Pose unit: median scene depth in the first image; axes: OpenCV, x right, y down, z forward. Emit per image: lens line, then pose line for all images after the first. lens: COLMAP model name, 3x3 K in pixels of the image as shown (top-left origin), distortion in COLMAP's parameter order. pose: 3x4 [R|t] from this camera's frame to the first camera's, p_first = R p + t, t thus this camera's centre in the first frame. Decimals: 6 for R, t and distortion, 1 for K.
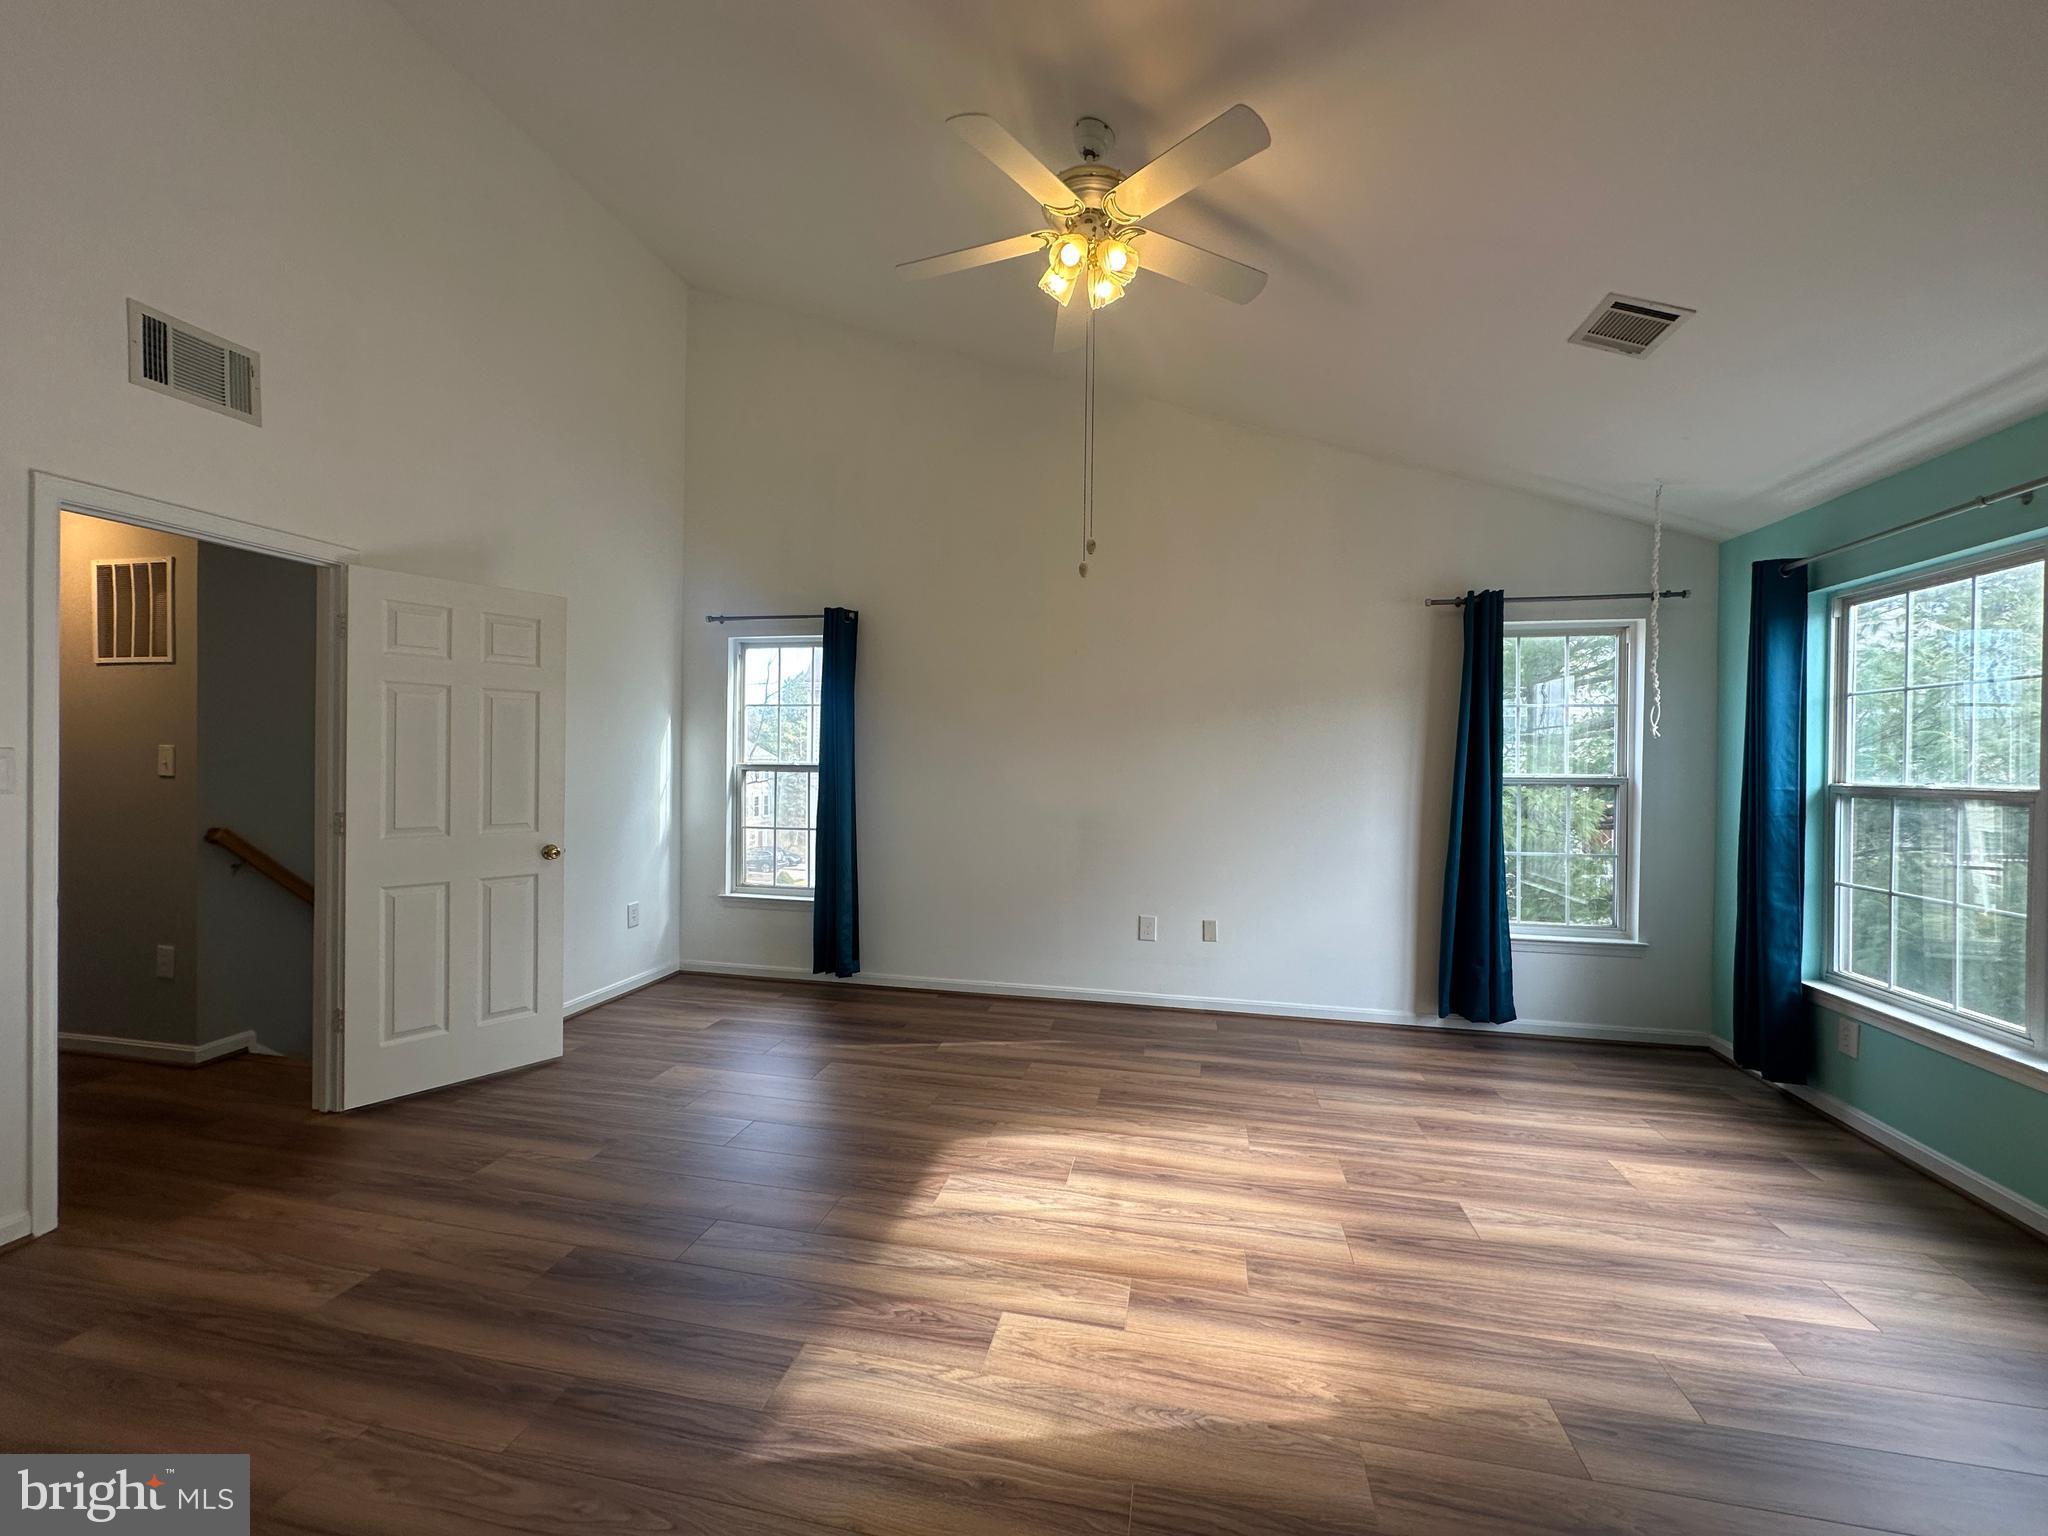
lens RADIAL K [[806.7, 0, 1025.7], [0, 806.7, 765.7], [0, 0, 1]] dist [0.000721, -0.000090]
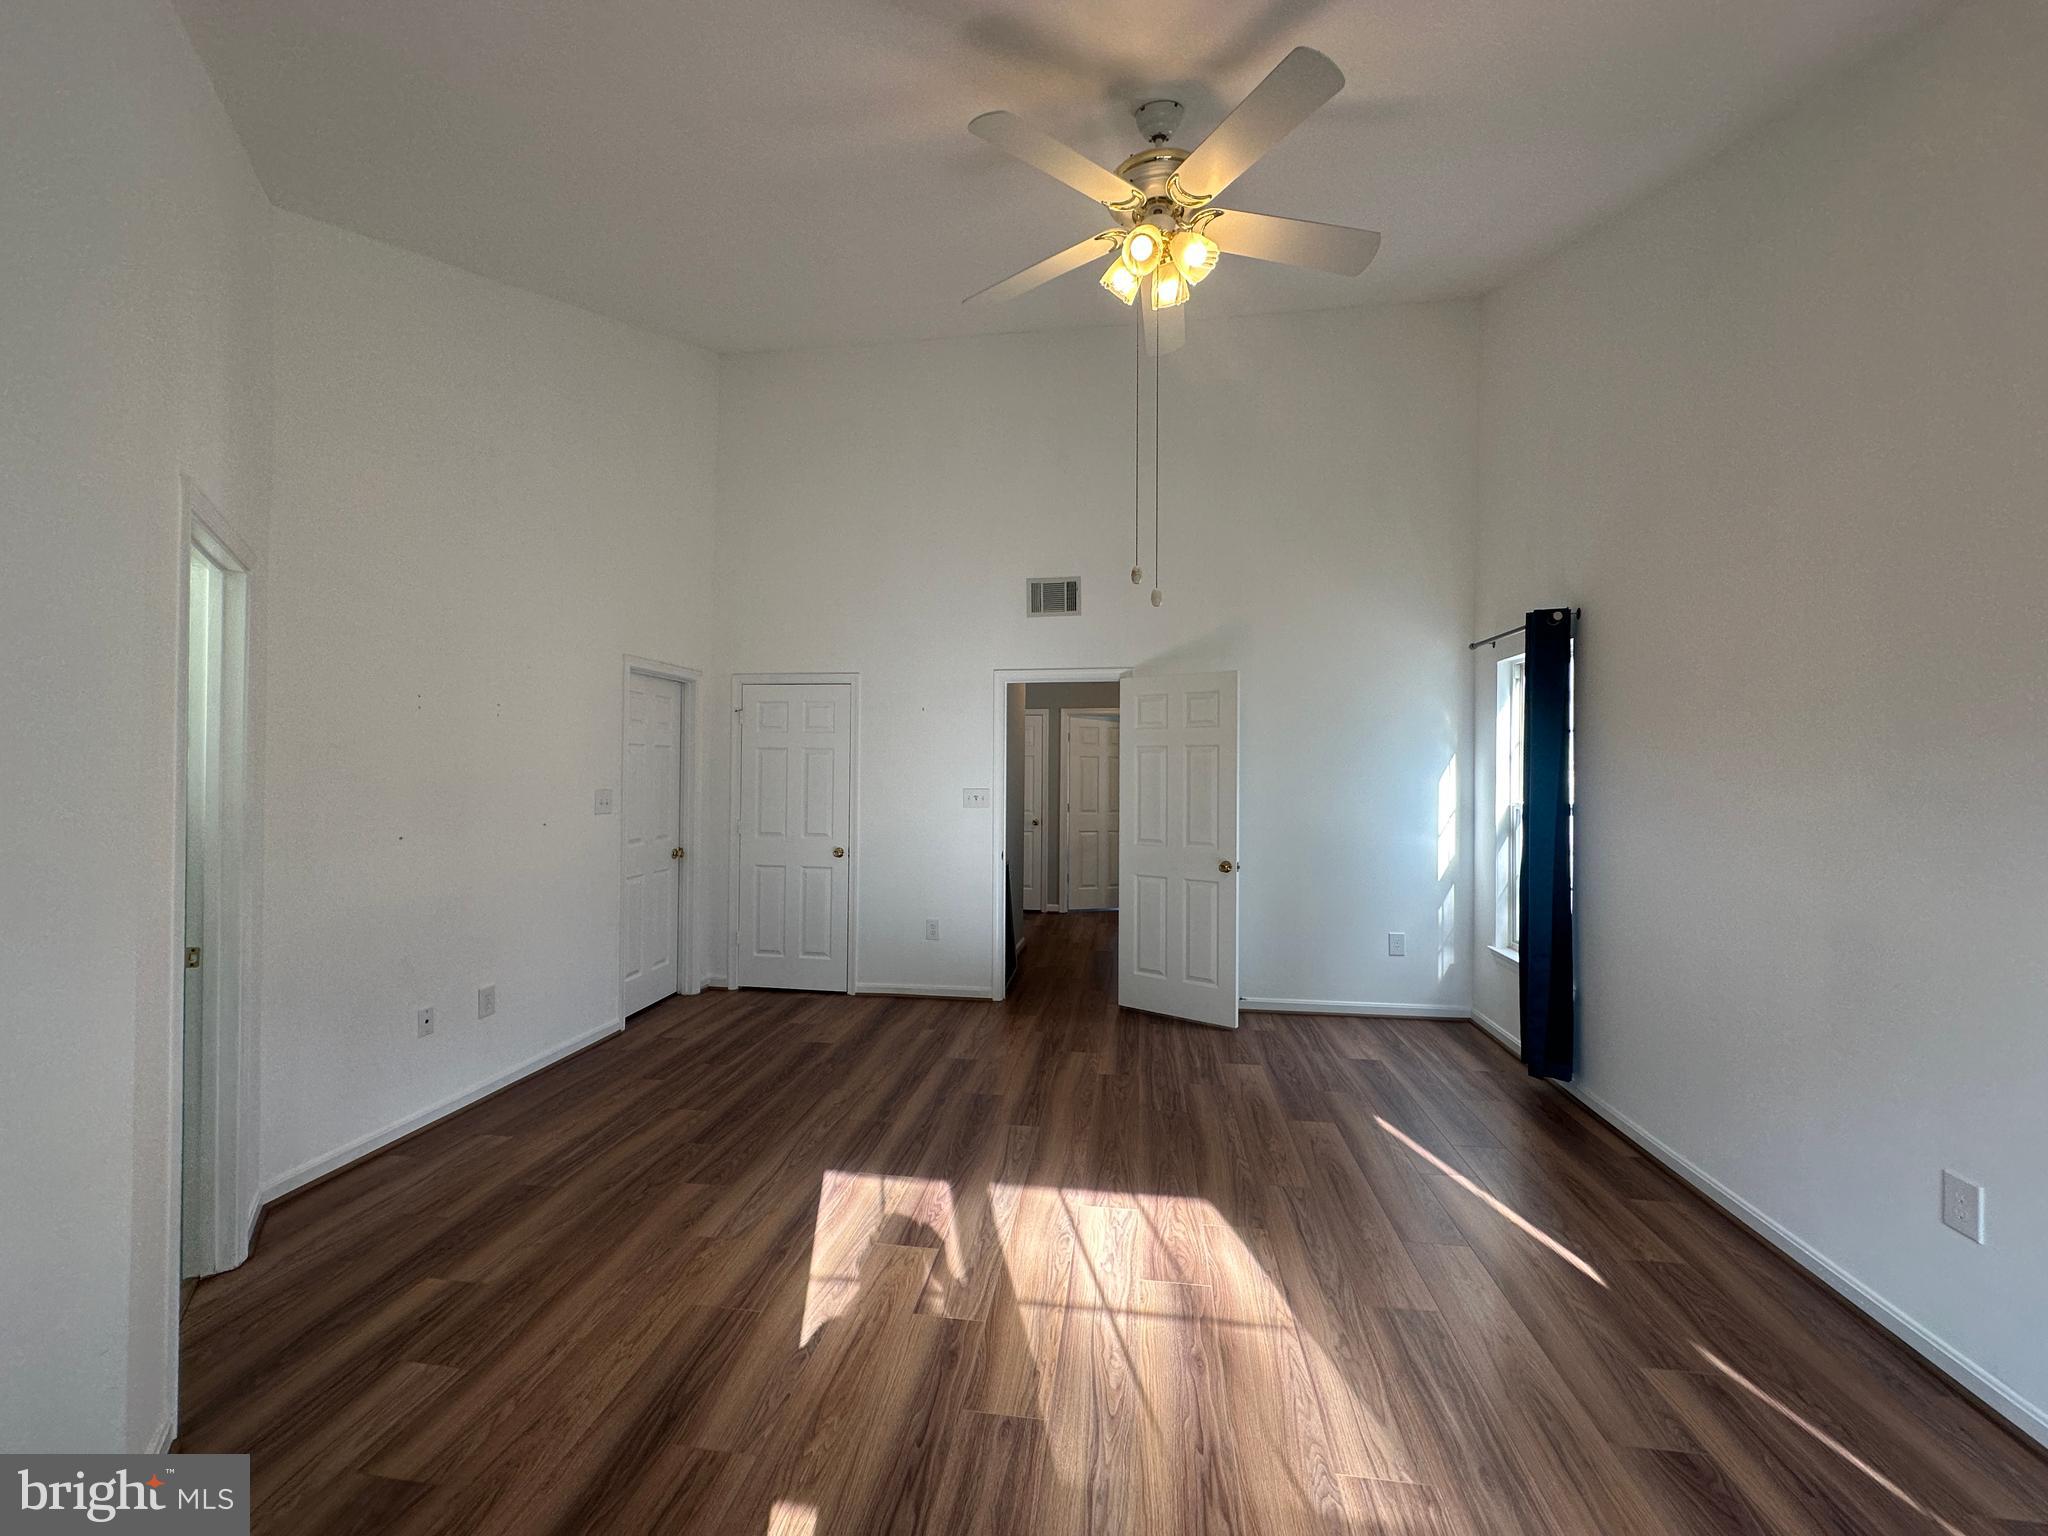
lens RADIAL K [[806.7, 0, 1025.7], [0, 806.7, 768.8], [0, 0, 1]] dist [0.000721, -0.000090]
pose [[0.076936, -0.015124, -0.996921, 0.667232], [-0.011628, 0.999803, -0.016065, -0.026551], [0.996968, 0.012828, 0.076745, 0.554065]]
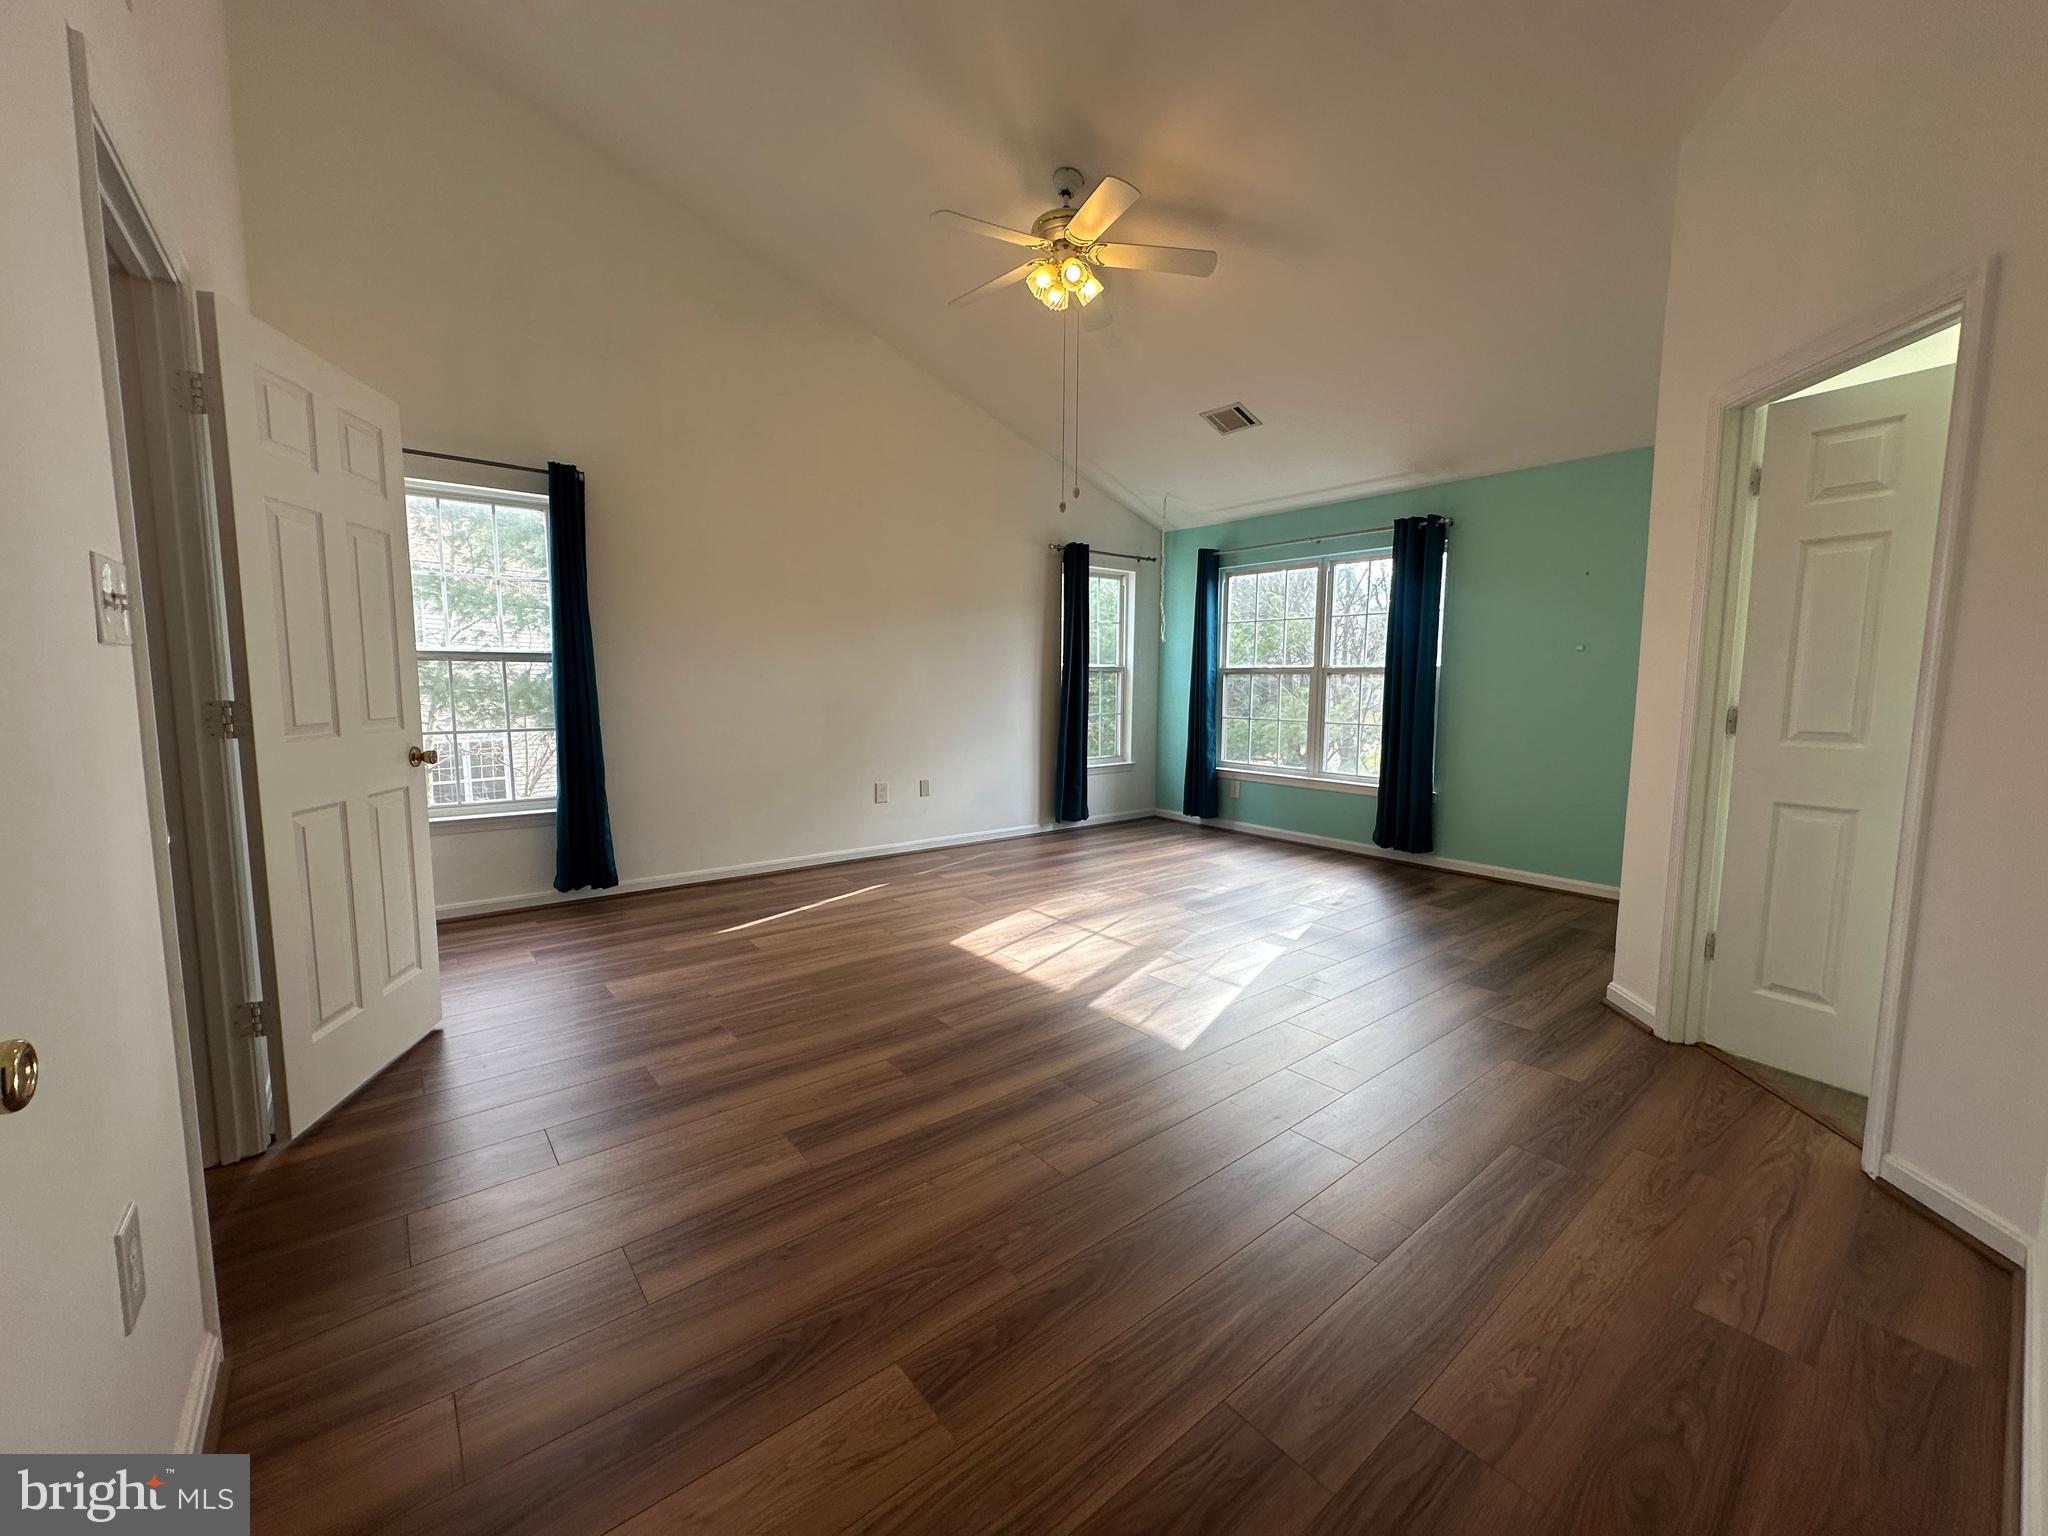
lens RADIAL K [[806.7, 0, 1017.2], [0, 806.7, 763.6], [0, 0, 1]] dist [0.000721, -0.000090]
pose [[0.639553, -0.087931, 0.763701, -0.775904], [0.006172, 0.993992, 0.109278, 0.033395], [-0.768722, -0.065176, 0.636254, 0.095877]]
